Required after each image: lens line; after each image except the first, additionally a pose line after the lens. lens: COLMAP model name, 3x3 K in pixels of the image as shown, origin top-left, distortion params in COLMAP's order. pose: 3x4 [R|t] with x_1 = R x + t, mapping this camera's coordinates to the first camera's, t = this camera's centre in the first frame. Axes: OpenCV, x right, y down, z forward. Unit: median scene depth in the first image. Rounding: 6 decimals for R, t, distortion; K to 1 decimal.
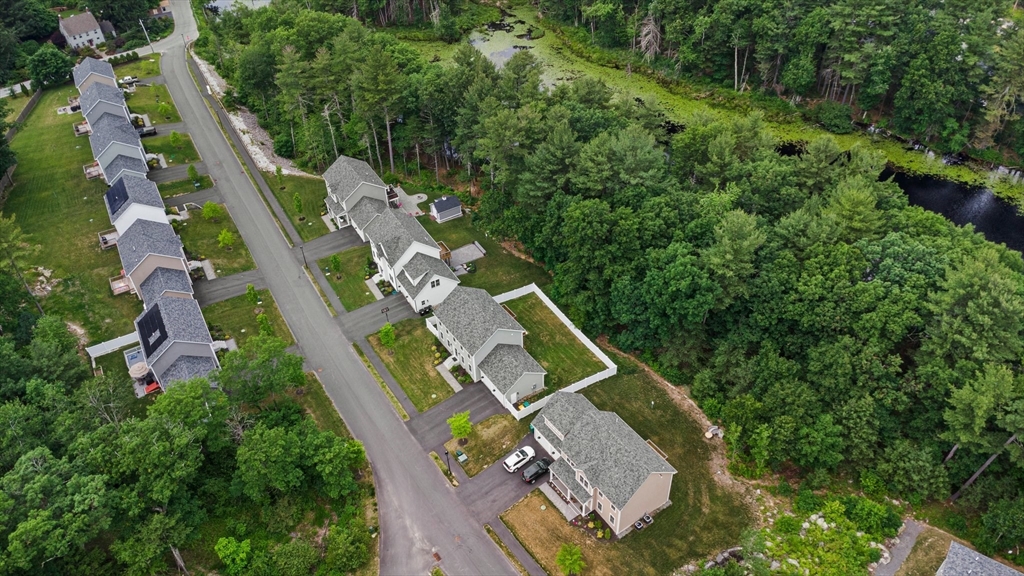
lens RADIAL K [[788.3, 0, 491.3], [0, 788.3, 291.1], [0, 0, 1]] dist [0.033247, -0.001123]
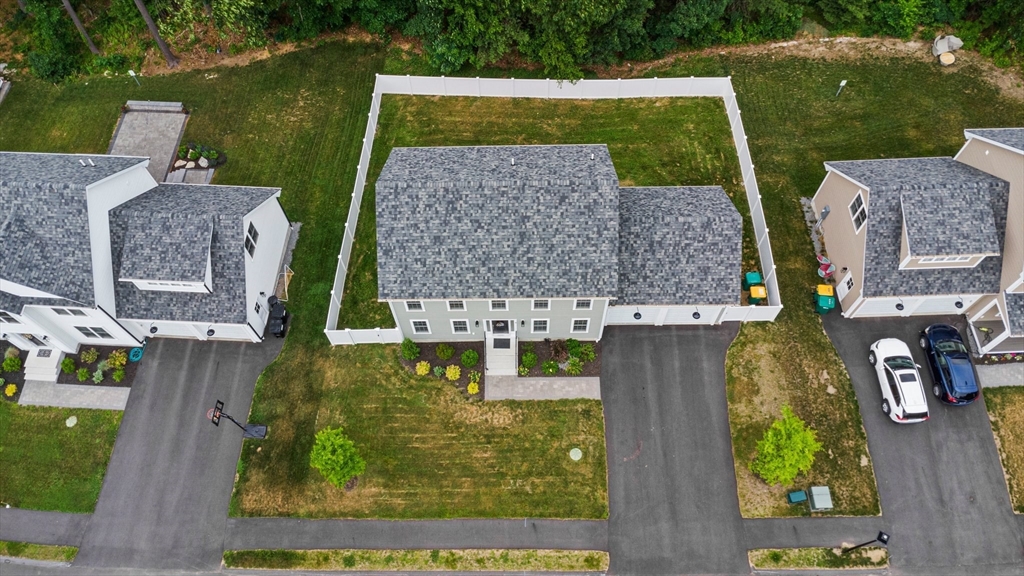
lens RADIAL K [[788.3, 0, 491.3], [0, 788.3, 291.1], [0, 0, 1]] dist [0.033247, -0.001123]
pose [[0.535217, -0.718294, 0.444518, -0.188774], [0.546867, 0.695712, 0.465747, -0.097892], [-0.643800, -0.006184, 0.765169, 0.723966]]
